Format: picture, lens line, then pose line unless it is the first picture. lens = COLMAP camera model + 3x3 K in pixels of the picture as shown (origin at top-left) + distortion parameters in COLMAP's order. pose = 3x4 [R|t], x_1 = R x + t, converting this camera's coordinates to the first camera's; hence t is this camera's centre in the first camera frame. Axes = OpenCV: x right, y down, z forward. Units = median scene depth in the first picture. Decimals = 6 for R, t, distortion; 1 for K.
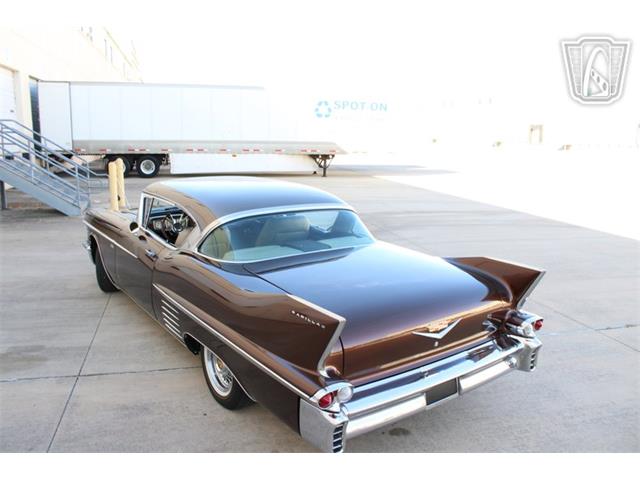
lens RADIAL K [[534.5, 0, 319.1], [0, 534.5, 241.0], [0, 0, 1]] dist [-0.149254, 0.119539]
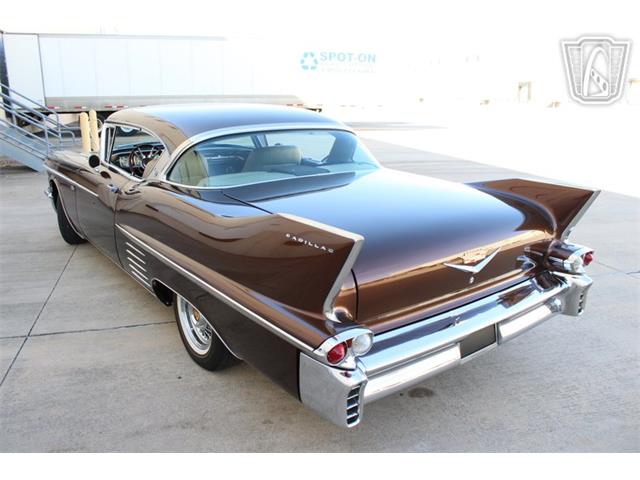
lens RADIAL K [[534.5, 0, 319.1], [0, 534.5, 241.0], [0, 0, 1]] dist [-0.149254, 0.119539]
pose [[0.999538, -0.019573, 0.023232, -0.016816], [0.017930, 0.997461, 0.068922, 0.067276], [-0.024522, -0.068474, 0.997351, 0.196096]]
